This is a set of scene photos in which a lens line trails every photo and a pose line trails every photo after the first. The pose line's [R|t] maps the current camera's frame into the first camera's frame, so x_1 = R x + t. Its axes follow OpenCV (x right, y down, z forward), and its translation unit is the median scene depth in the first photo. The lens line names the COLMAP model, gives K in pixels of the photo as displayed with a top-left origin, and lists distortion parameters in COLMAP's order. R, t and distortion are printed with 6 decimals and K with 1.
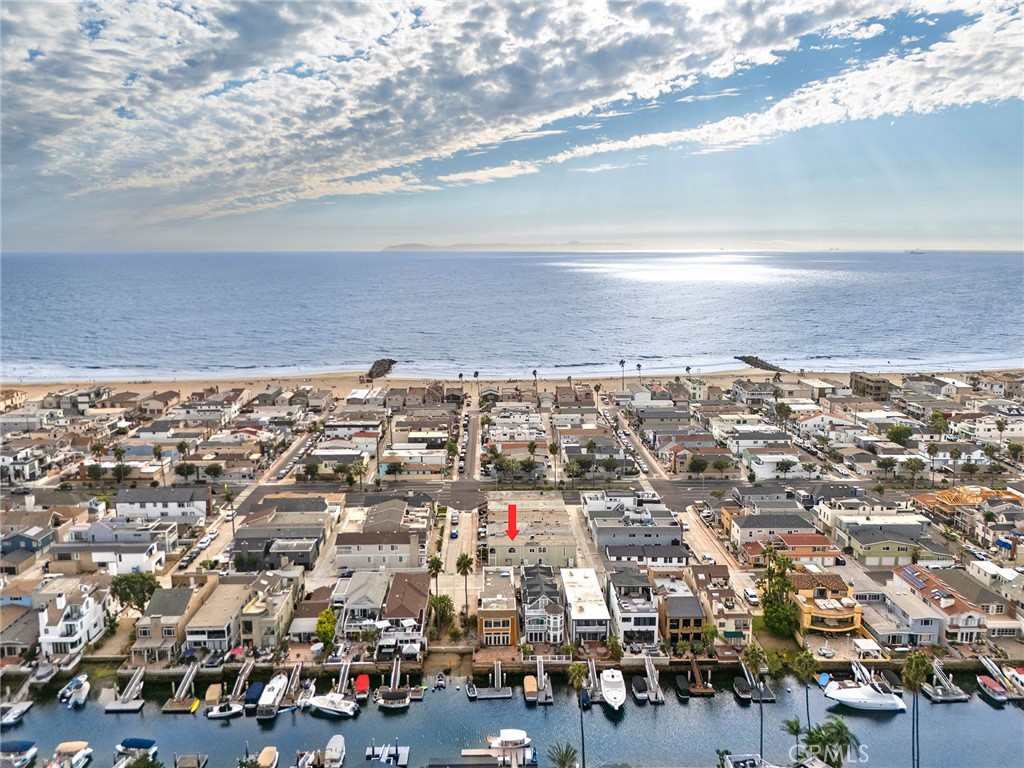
lens RADIAL K [[770.3, 0, 525.9], [0, 770.3, 382.2], [0, 0, 1]] dist [0.074788, -0.076549]
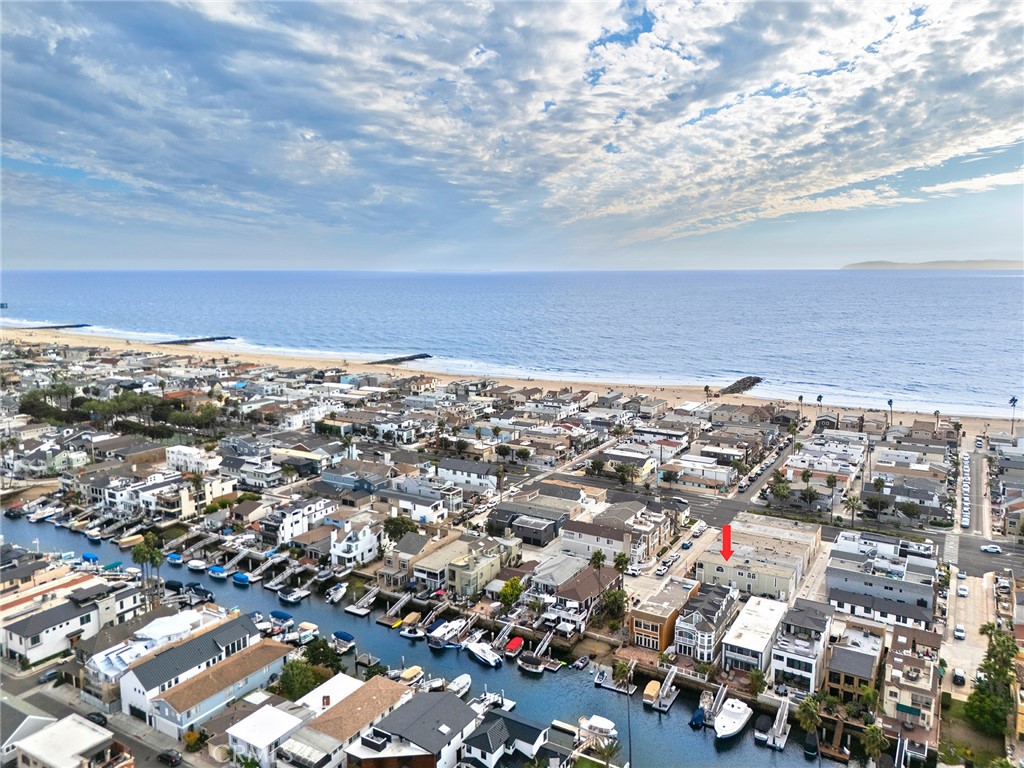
lens RADIAL K [[770.3, 0, 525.9], [0, 770.3, 382.2], [0, 0, 1]] dist [0.074788, -0.076549]
pose [[0.842158, 0.080399, -0.533204, 0.280441], [-0.093033, 0.995658, 0.003191, 0.001322], [0.531146, 0.046918, 0.845981, 0.024152]]
